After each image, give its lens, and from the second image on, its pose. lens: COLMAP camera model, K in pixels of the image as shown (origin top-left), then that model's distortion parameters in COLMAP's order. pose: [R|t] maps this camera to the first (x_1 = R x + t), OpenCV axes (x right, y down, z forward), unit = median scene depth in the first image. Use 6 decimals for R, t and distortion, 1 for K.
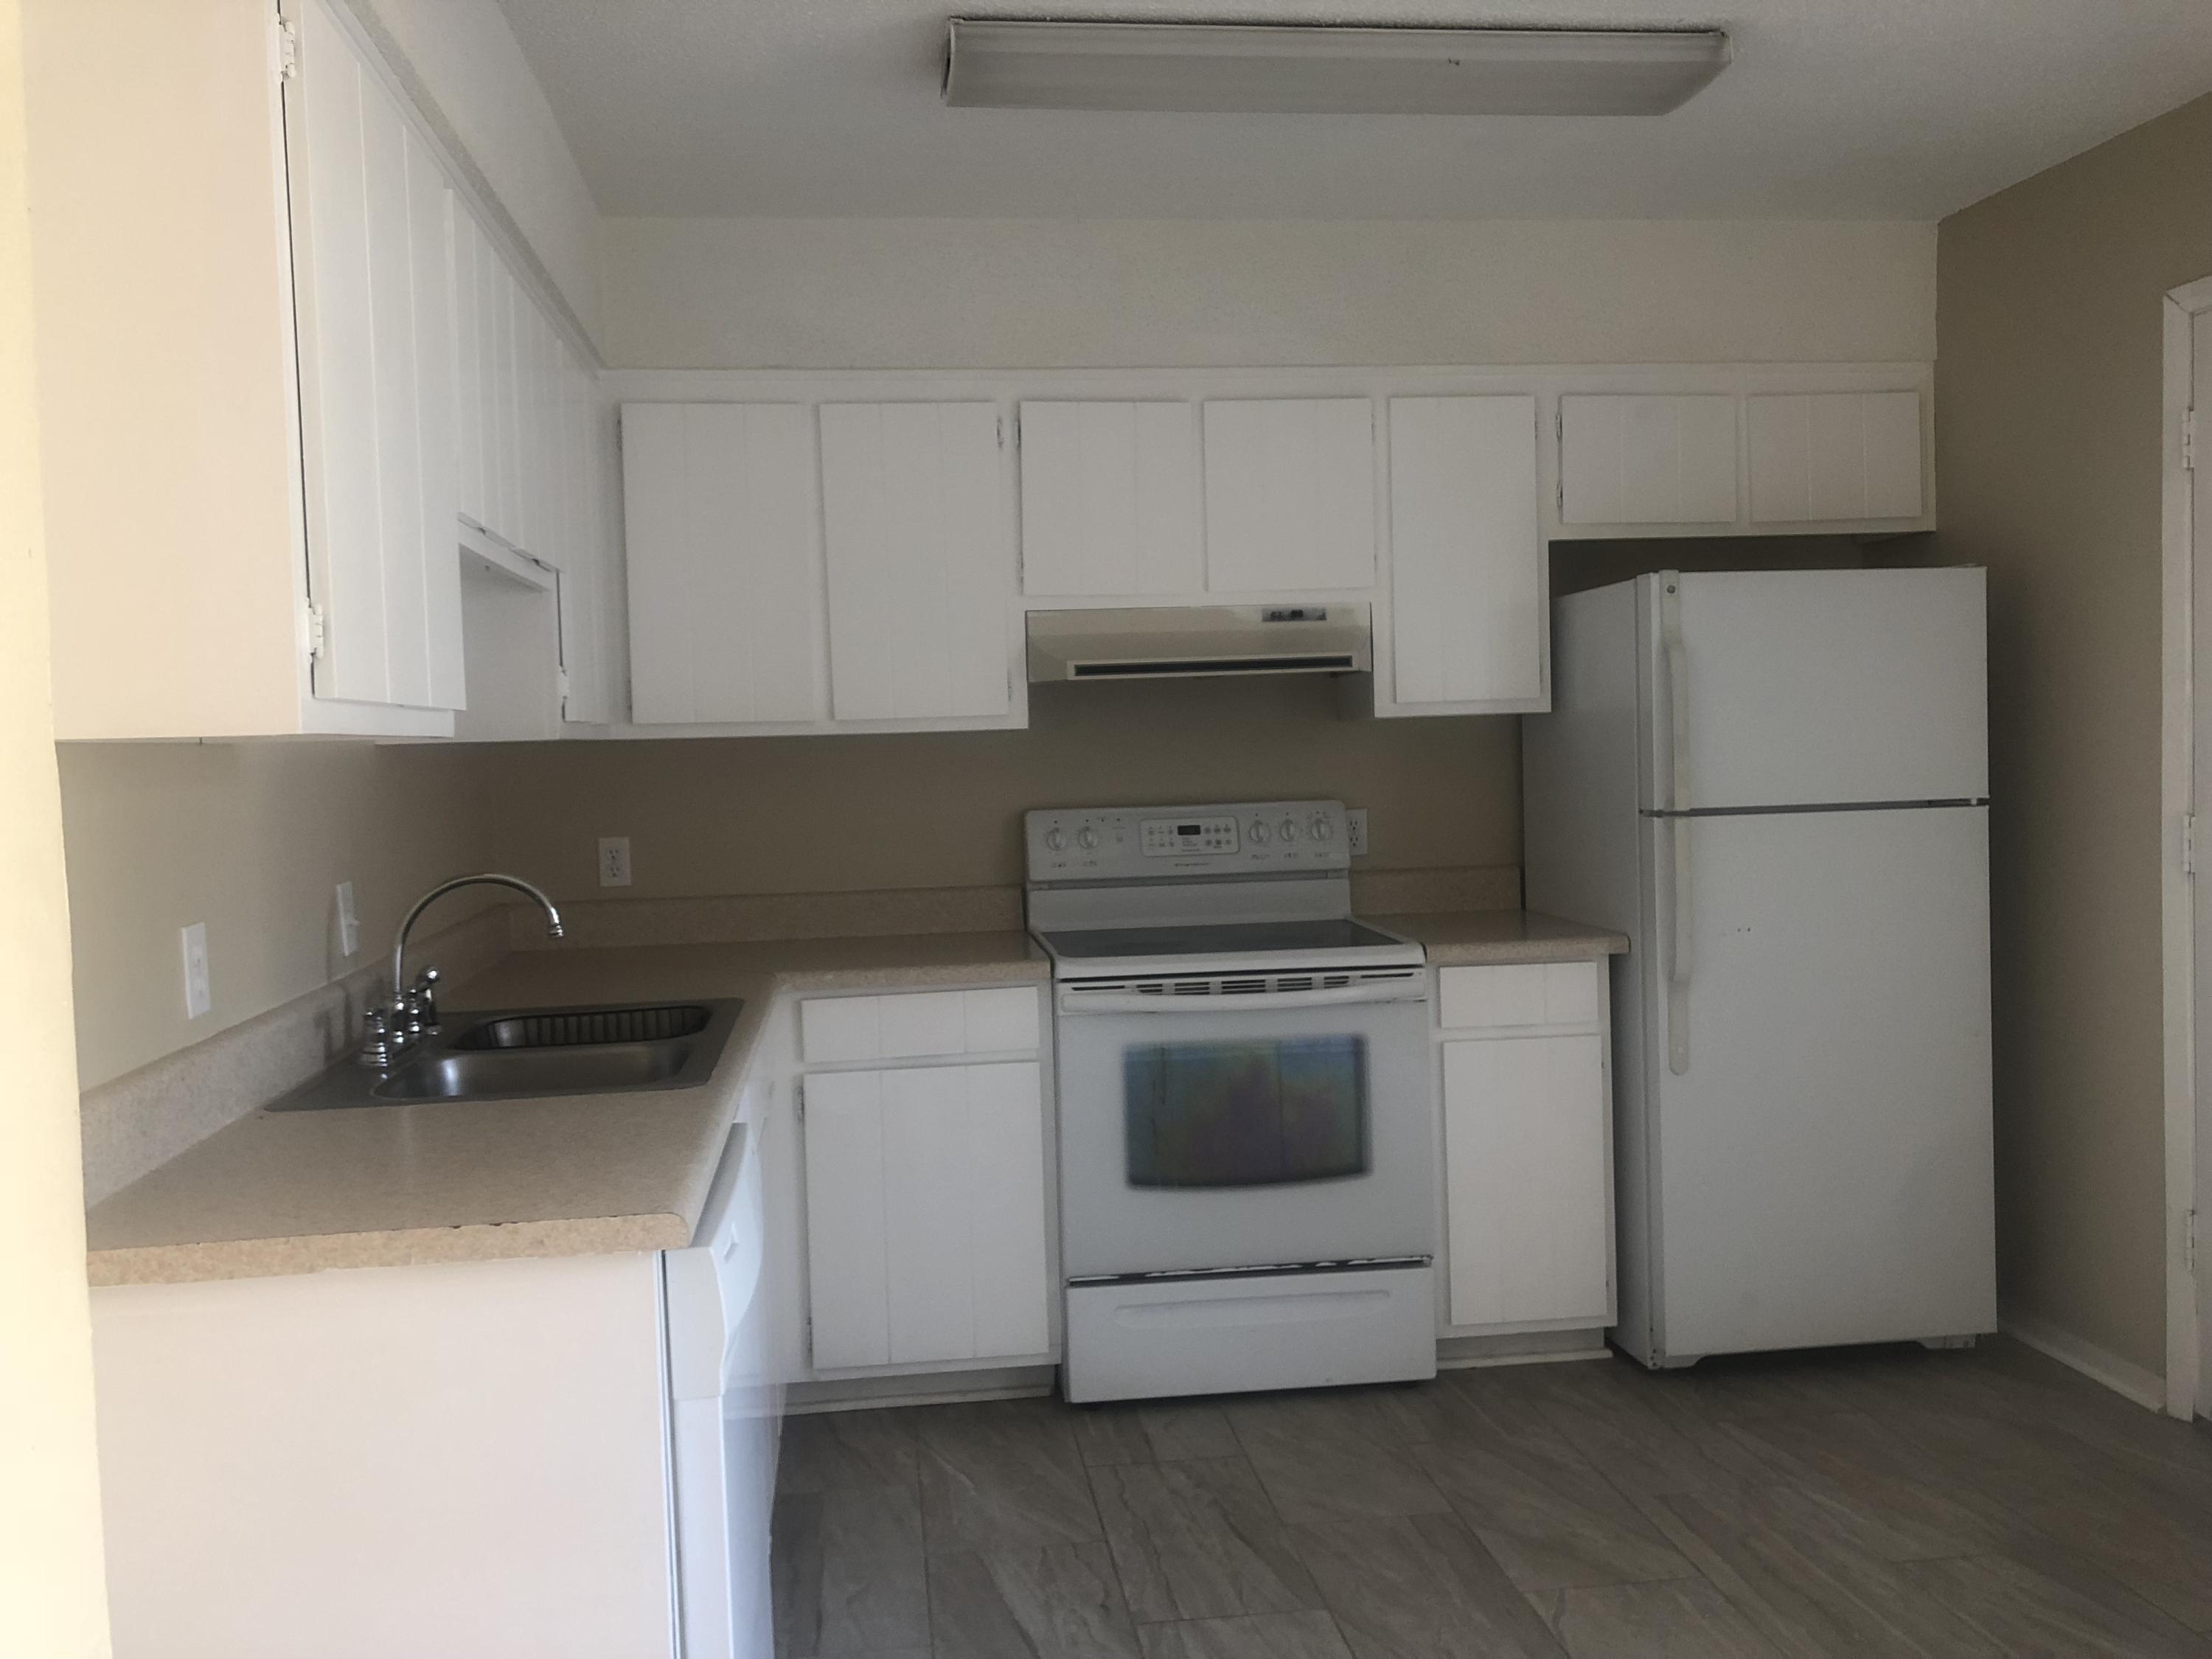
lens RADIAL K [[1778.0, 0, 1063.3], [0, 1778.0, 838.0], [0, 0, 1]] dist [0.062015, -0.094015]
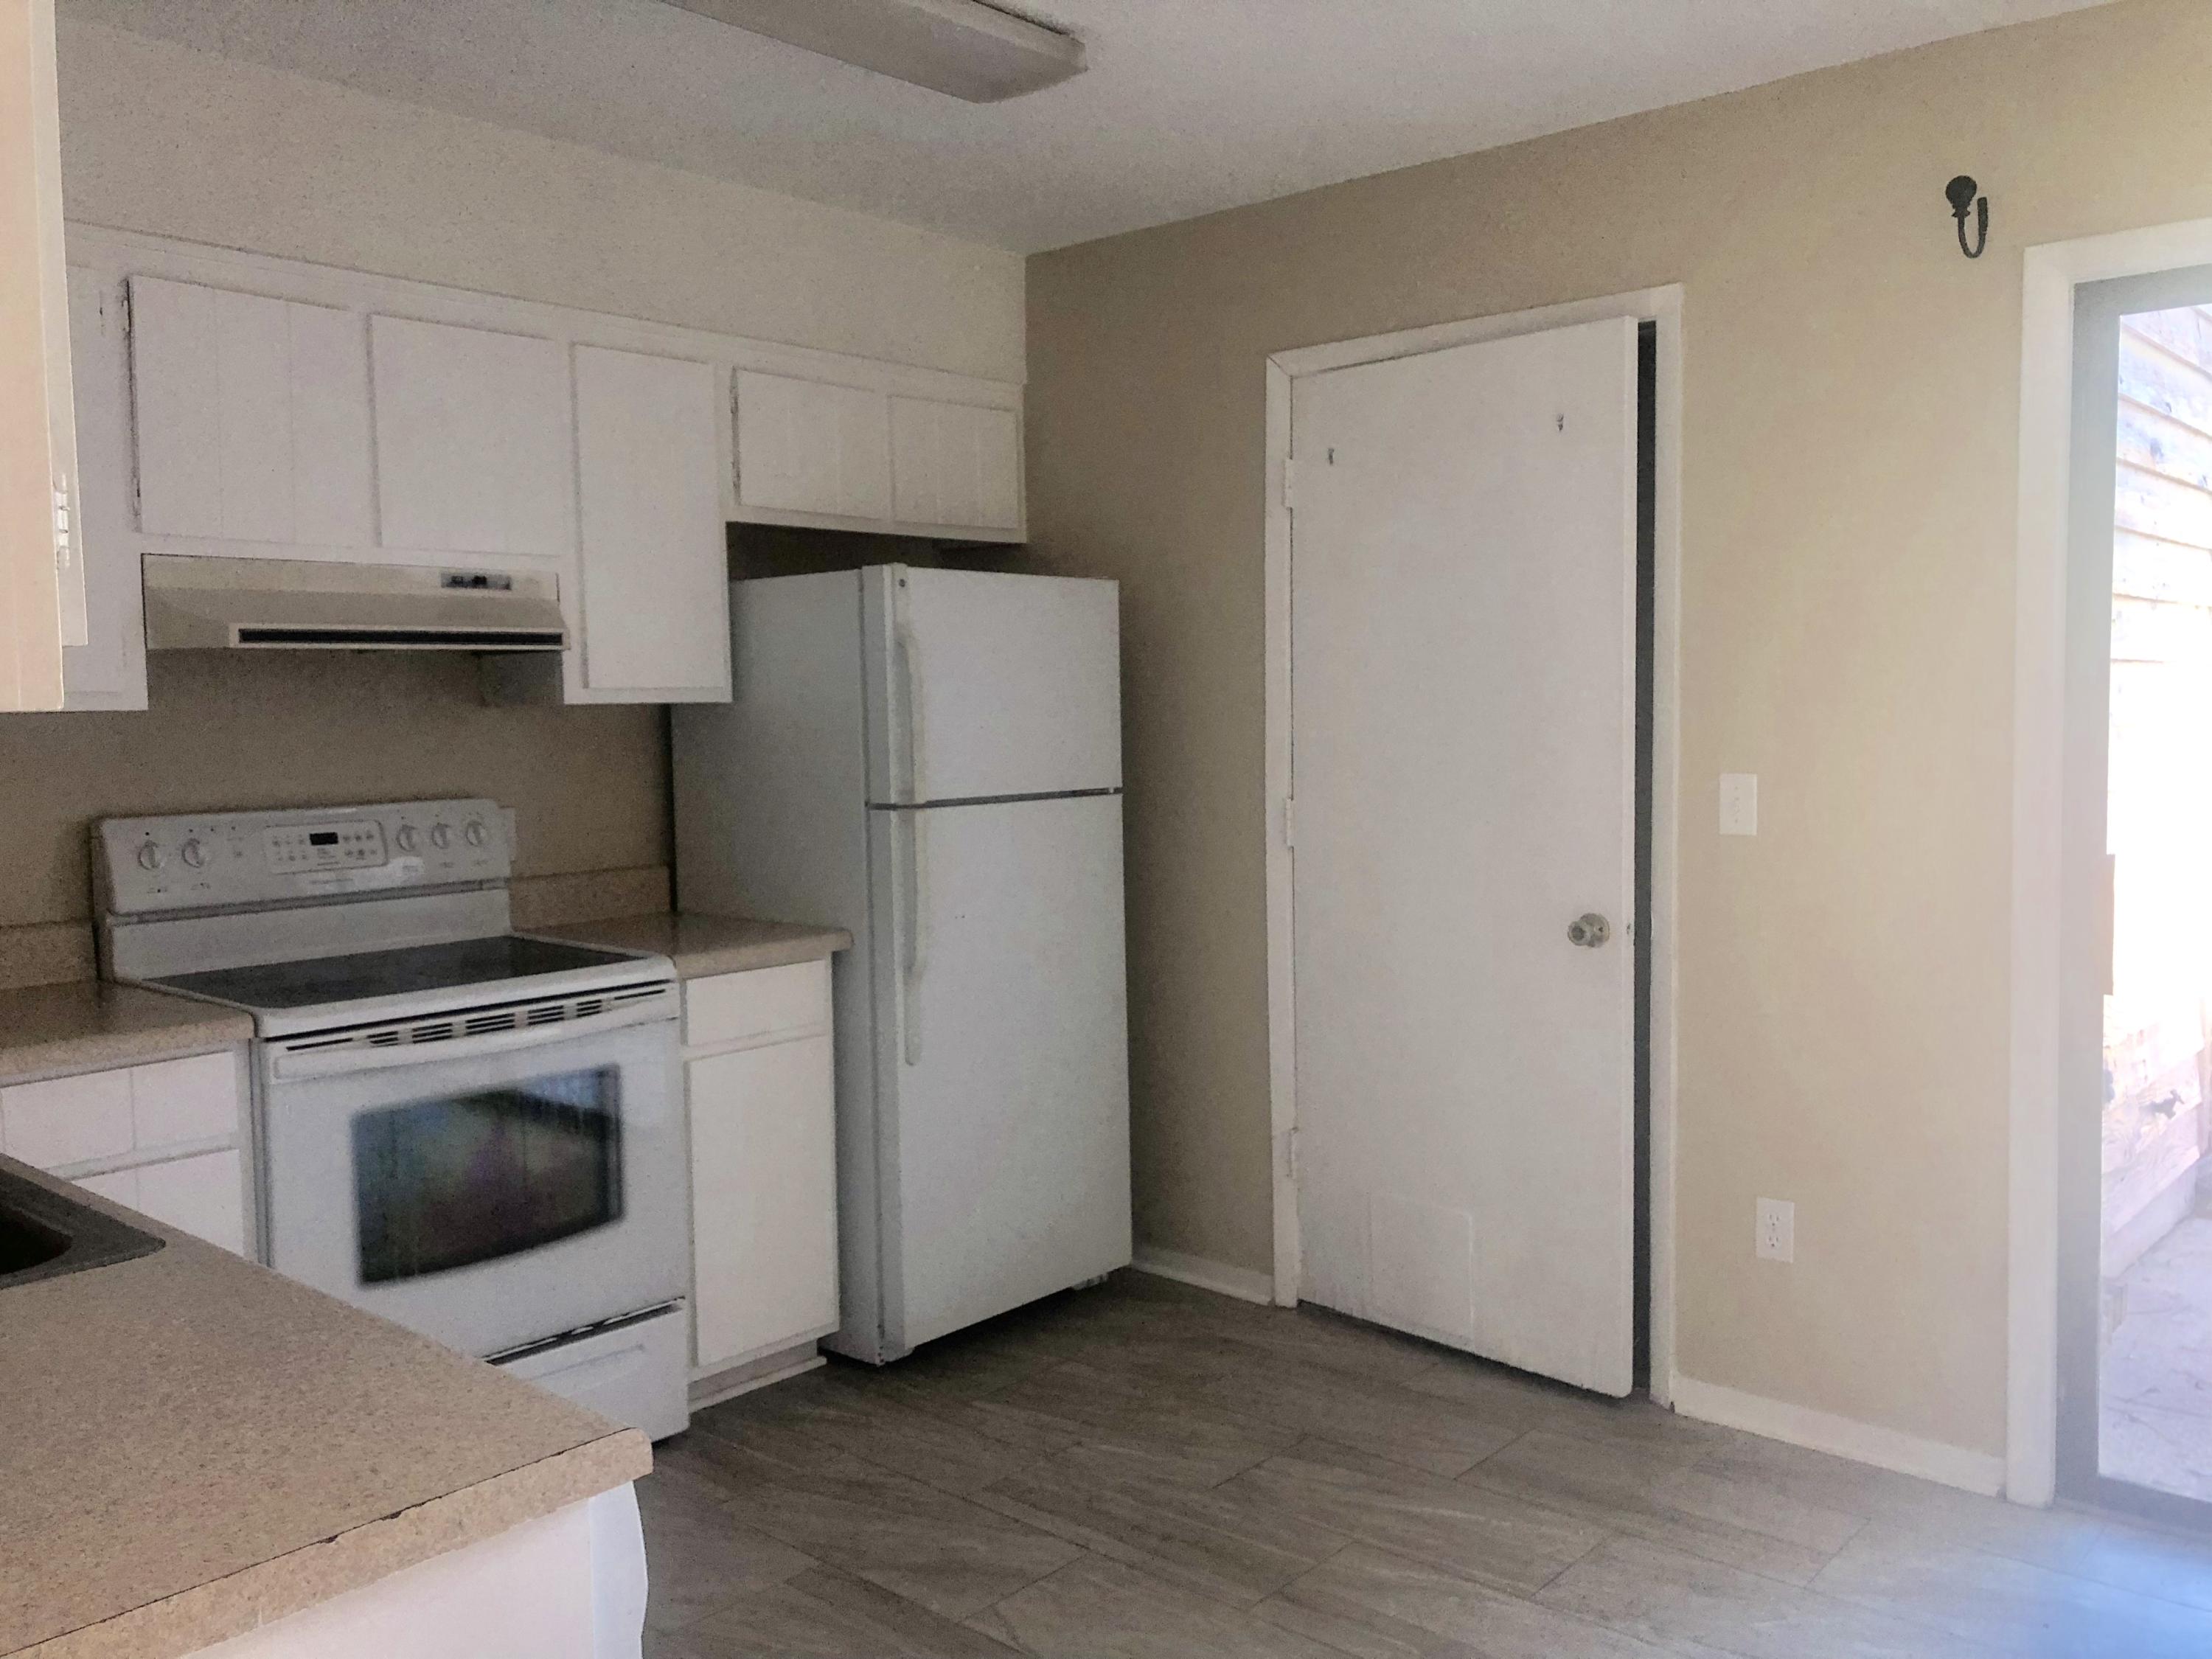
lens RADIAL K [[1809.5, 0, 1102.4], [0, 1809.5, 837.6], [0, 0, 1]] dist [0.040731, -0.008986]
pose [[0.748941, -0.031655, 0.661880, -0.235771], [0.028983, 0.999467, 0.015005, -0.007955], [-0.662002, 0.007945, 0.749460, 0.160803]]
